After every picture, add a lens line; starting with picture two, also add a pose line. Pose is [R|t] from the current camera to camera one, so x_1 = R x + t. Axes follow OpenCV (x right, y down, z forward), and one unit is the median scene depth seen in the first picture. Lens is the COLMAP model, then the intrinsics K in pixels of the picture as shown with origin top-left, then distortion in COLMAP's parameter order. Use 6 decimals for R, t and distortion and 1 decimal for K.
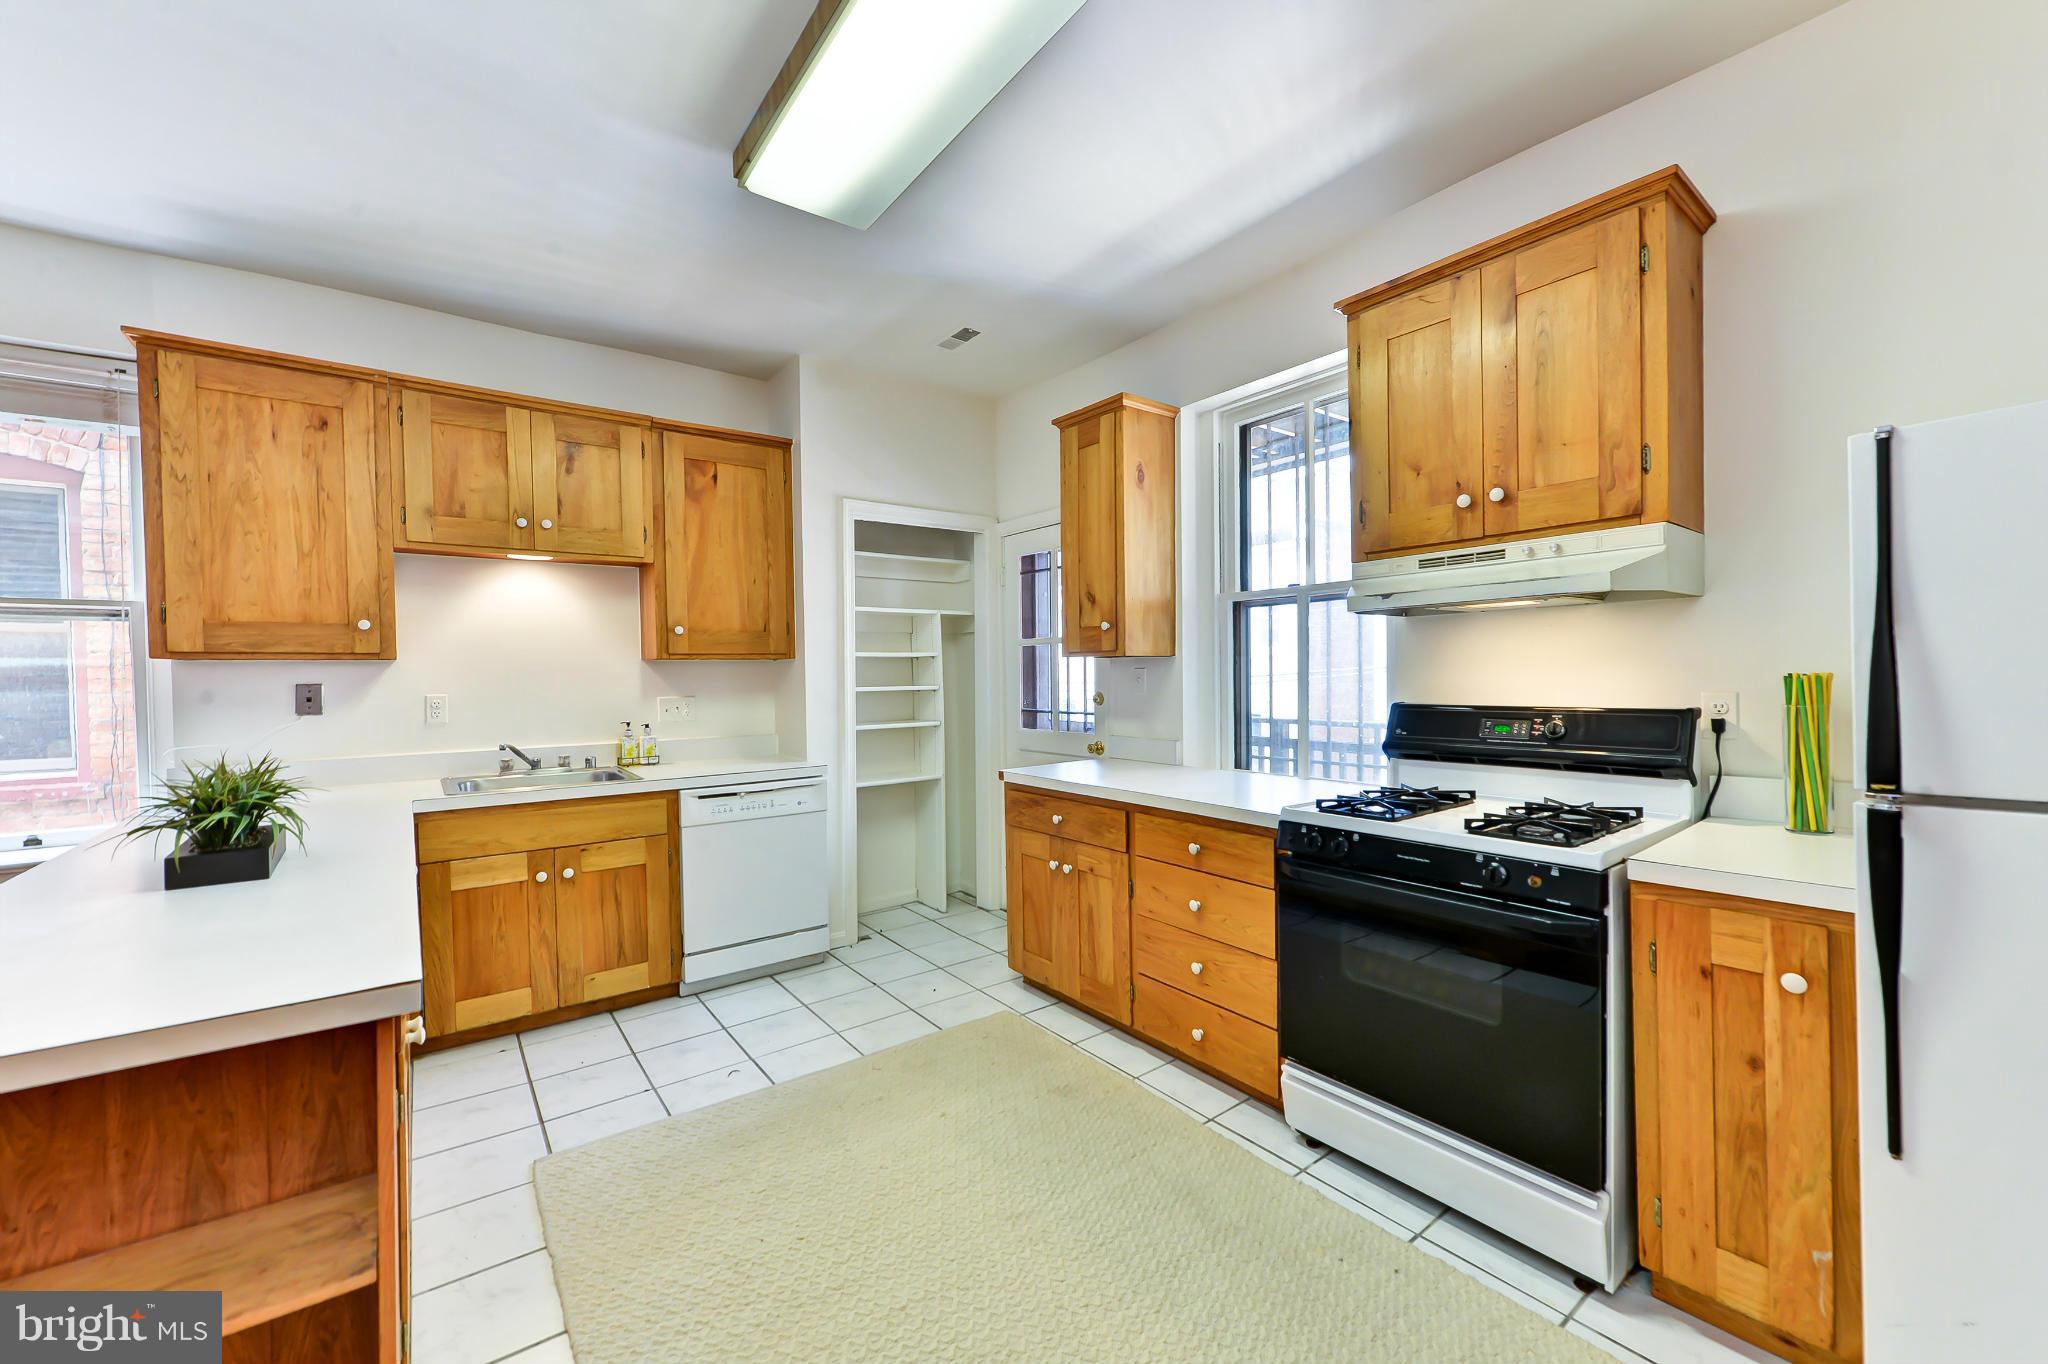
lens RADIAL K [[812.4, 0, 1041.8], [0, 812.4, 685.1], [0, 0, 1]] dist [0.002911, -0.000881]
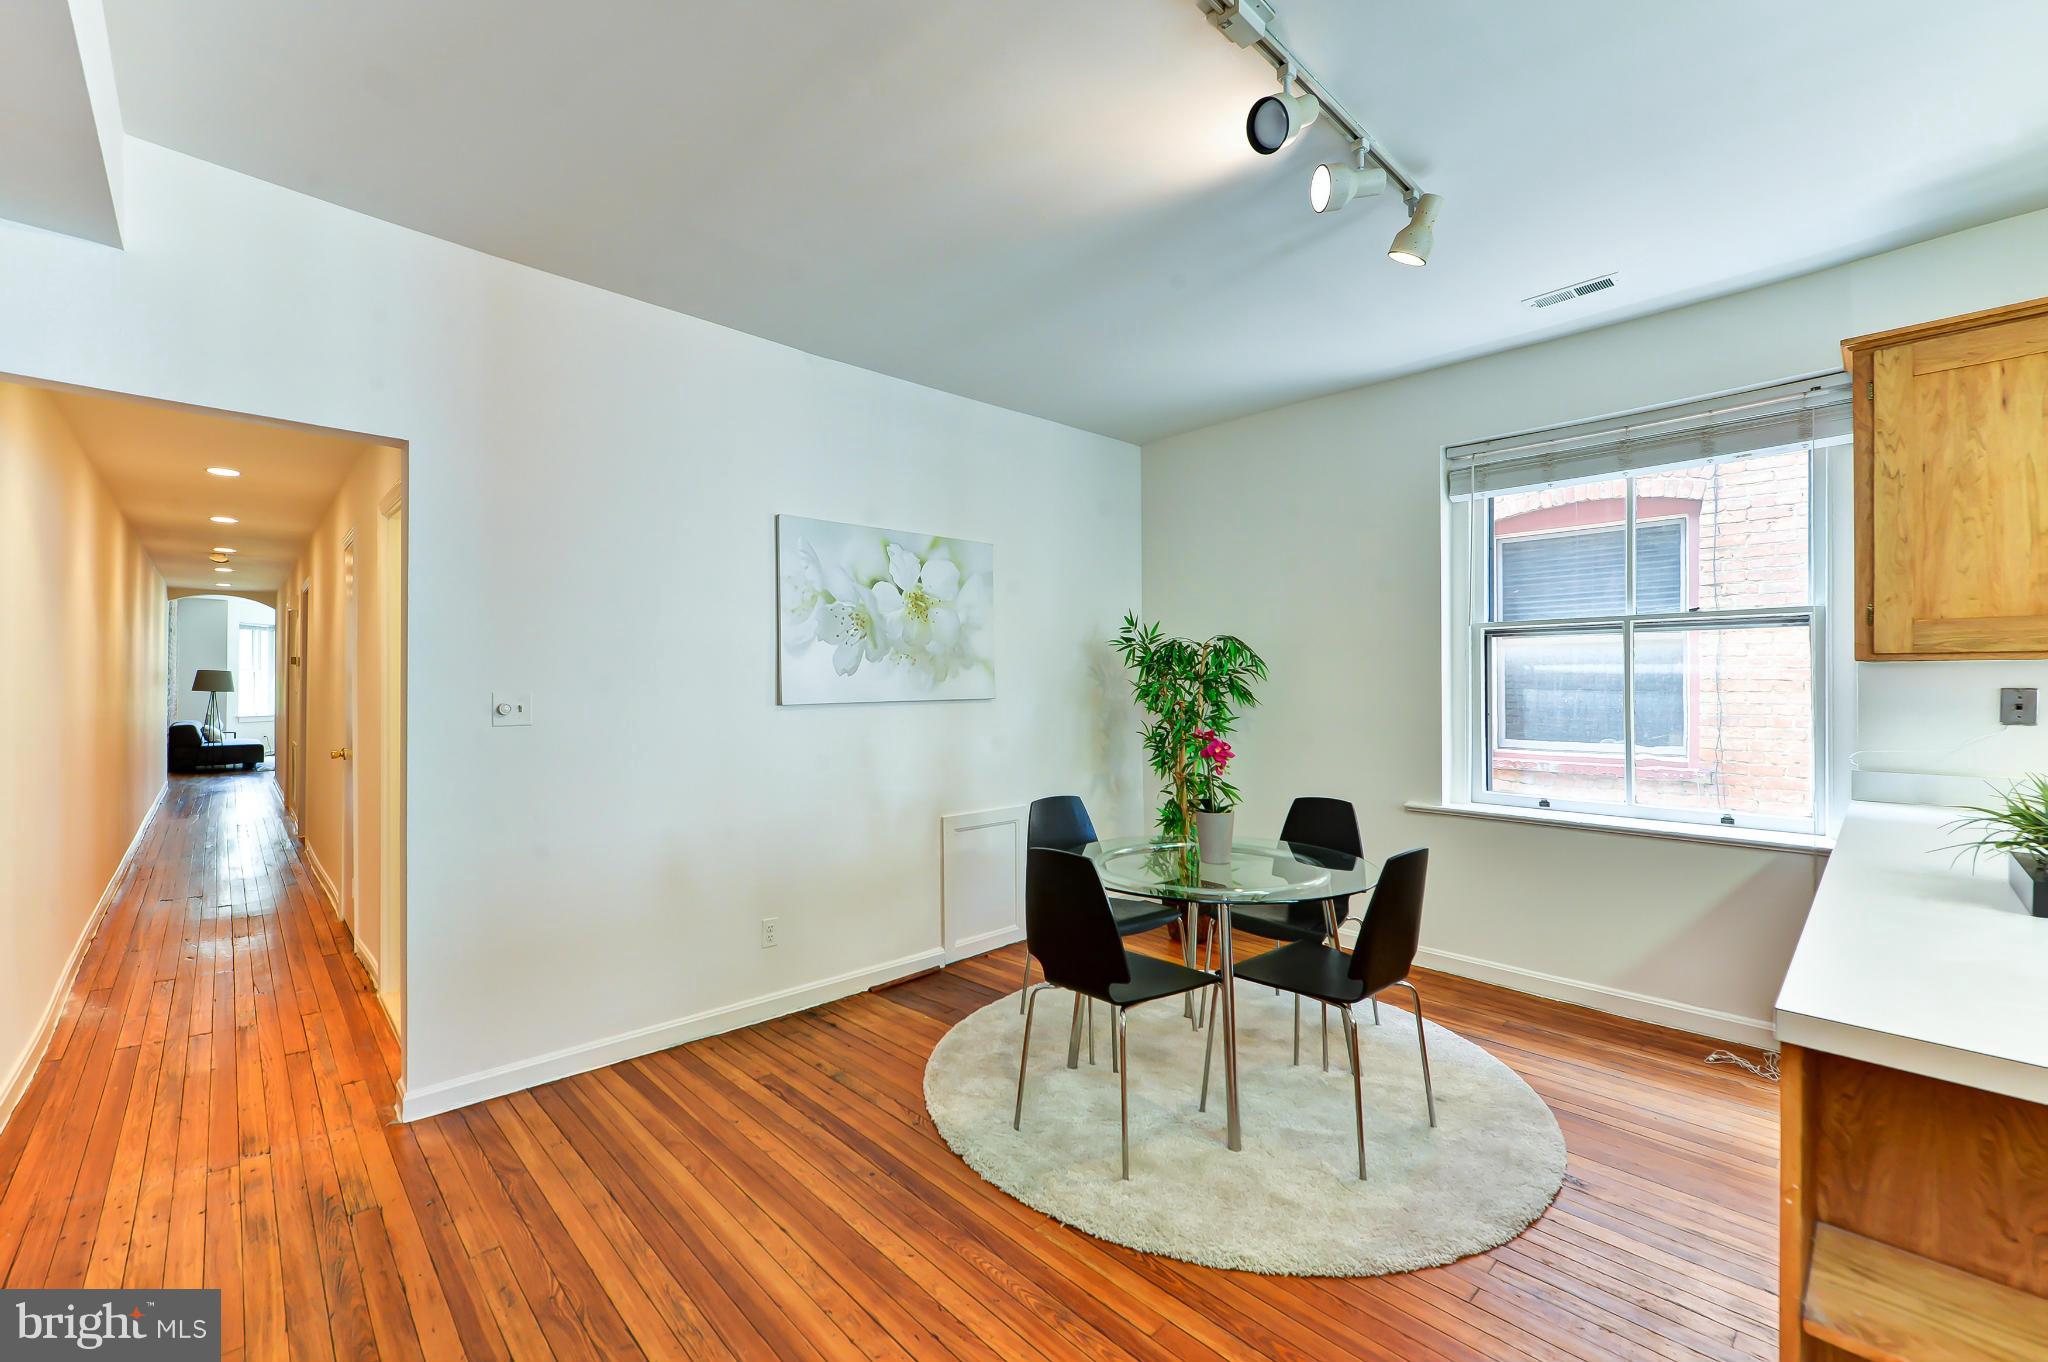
lens RADIAL K [[812.4, 0, 992.2], [0, 812.4, 677.5], [0, 0, 1]] dist [0.002911, -0.000881]
pose [[0.094725, 0.006920, -0.995479, -0.170787], [-0.015213, 0.999869, 0.005503, -0.001193], [0.995387, 0.014623, 0.094818, -0.146342]]
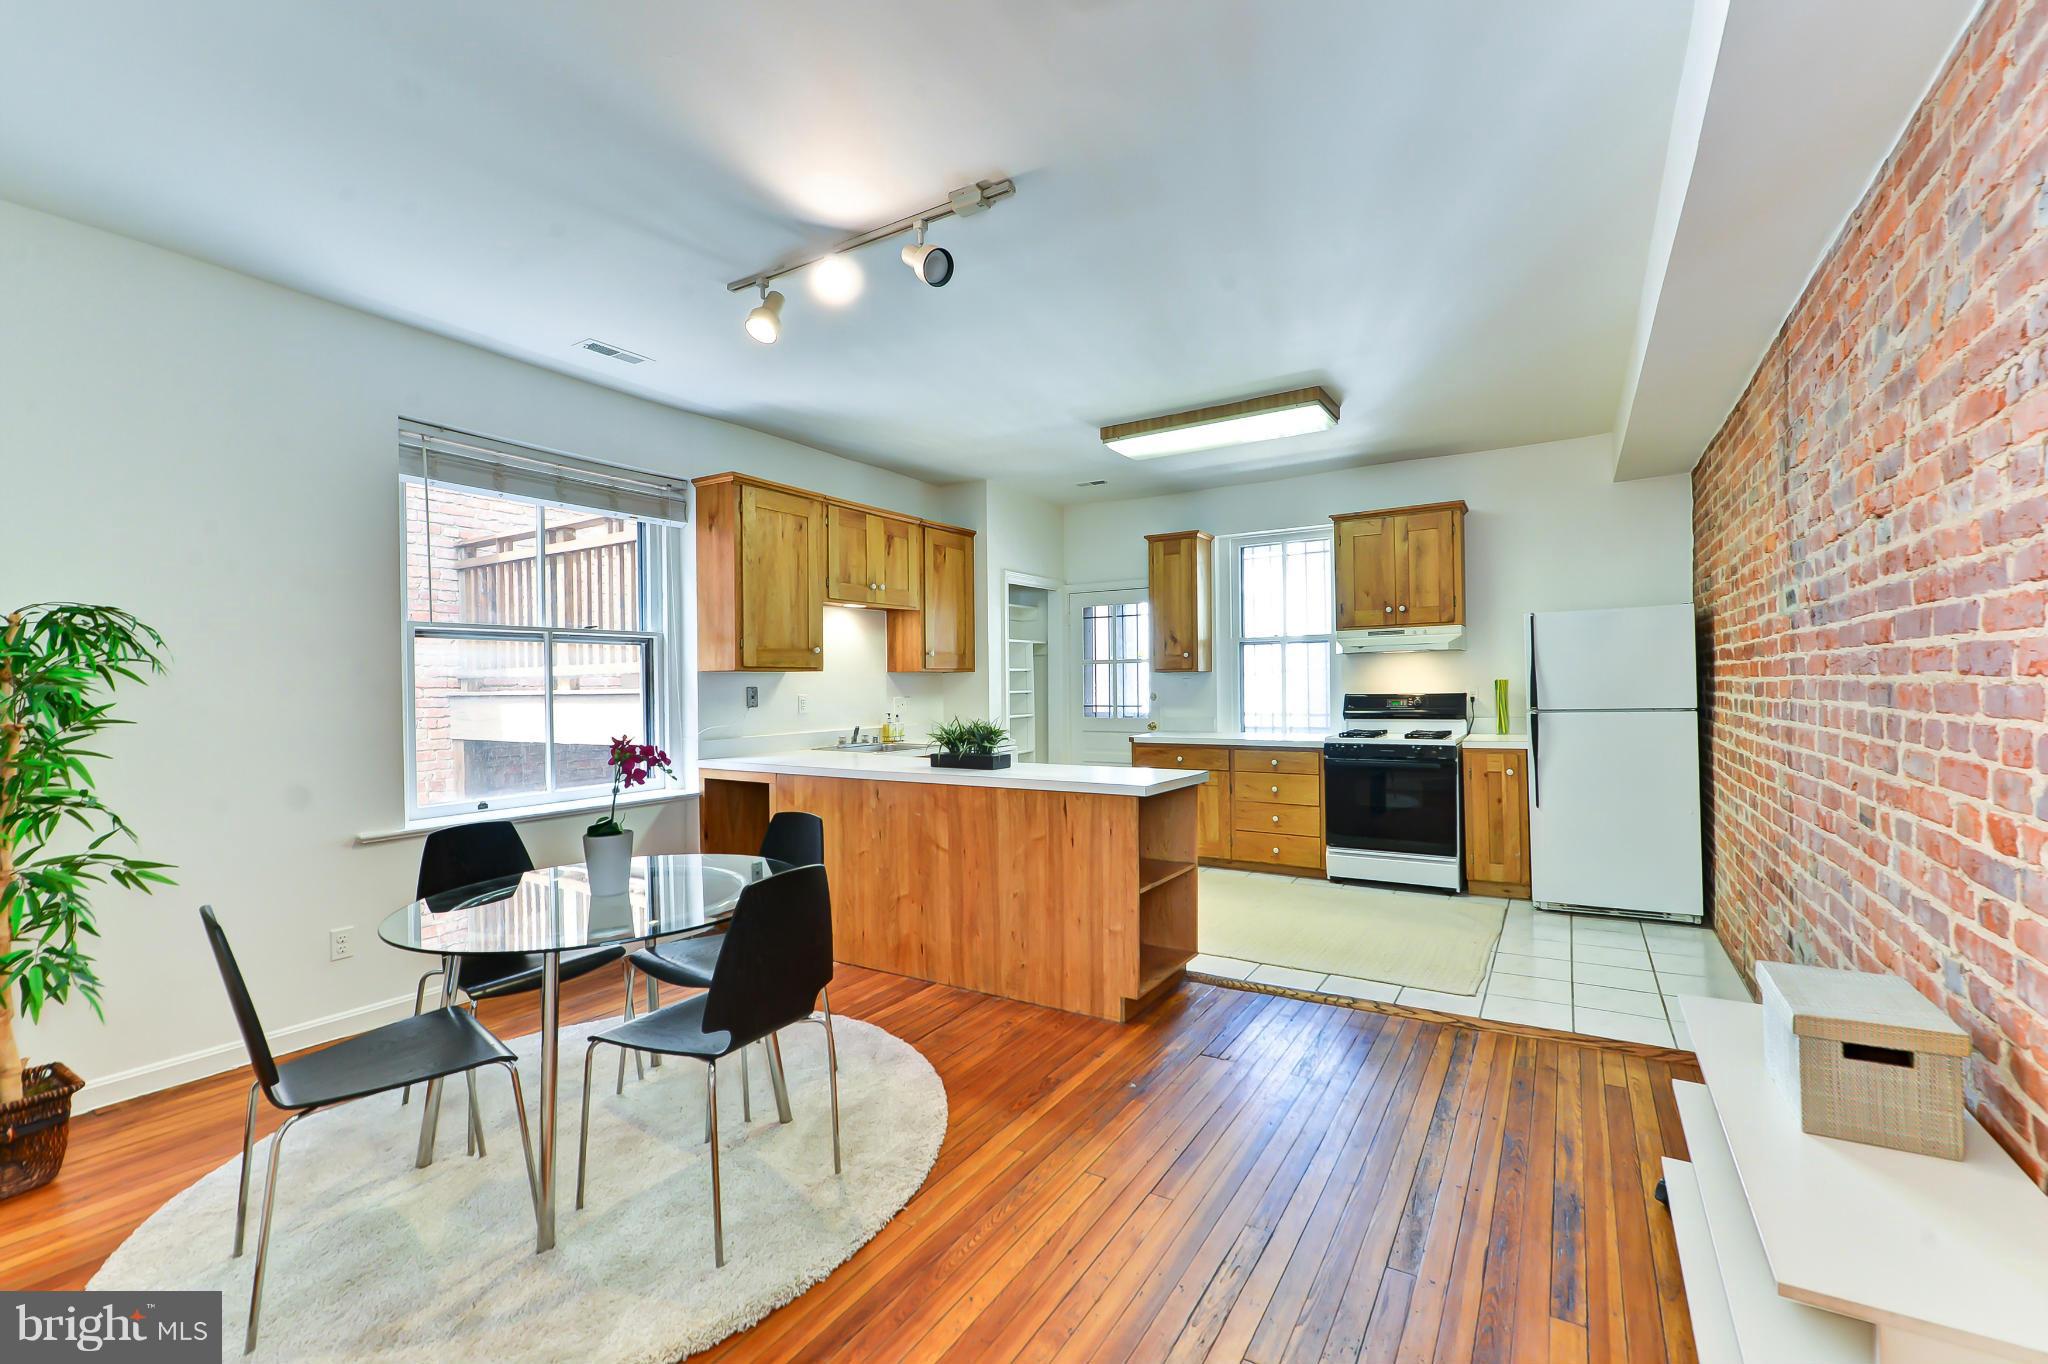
lens RADIAL K [[847.3, 0, 1068.4], [0, 847.3, 679.7], [0, 0, 1]] dist [-0.002641, 0.000038]
pose [[0.929624, 0.001205, 0.368508, -0.994474], [0.007586, 0.999720, -0.022405, 0.026797], [-0.368432, 0.023624, 0.929355, -0.763589]]
